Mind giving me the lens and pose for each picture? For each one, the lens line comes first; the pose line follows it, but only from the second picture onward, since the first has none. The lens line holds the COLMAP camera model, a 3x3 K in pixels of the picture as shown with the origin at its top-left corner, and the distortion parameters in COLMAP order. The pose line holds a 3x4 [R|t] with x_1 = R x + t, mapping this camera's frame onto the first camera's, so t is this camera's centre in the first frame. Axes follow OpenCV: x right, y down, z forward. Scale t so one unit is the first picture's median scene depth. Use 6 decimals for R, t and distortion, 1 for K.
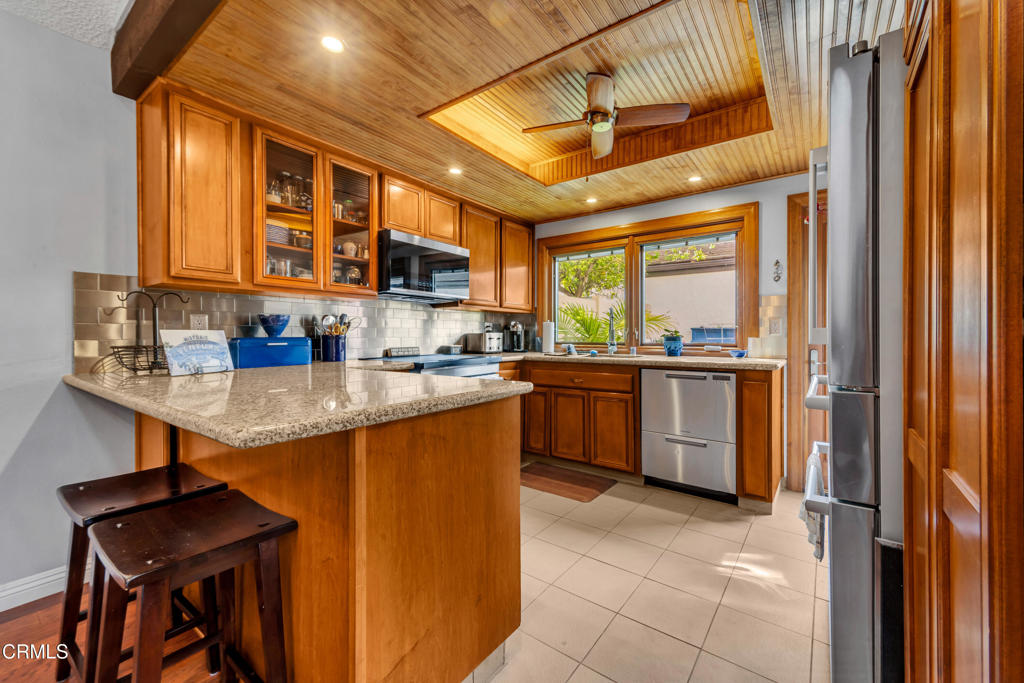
lens RADIAL K [[410.8, 0, 513.4], [0, 410.8, 336.2], [0, 0, 1]] dist [0.003466, -0.000321]
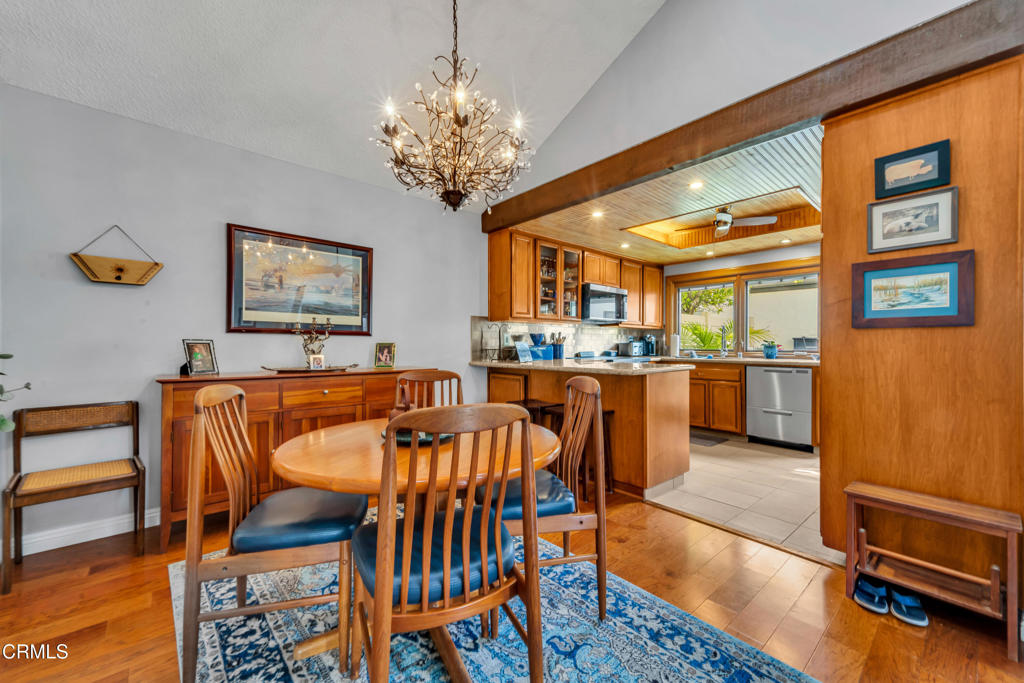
lens RADIAL K [[410.8, 0, 514.7], [0, 410.8, 345.3], [0, 0, 1]] dist [0.003466, -0.000321]
pose [[0.978770, 0.002804, -0.204942, -0.187489], [-0.002455, 0.999995, 0.001961, -0.000175], [0.204947, -0.001416, 0.978772, -0.577445]]
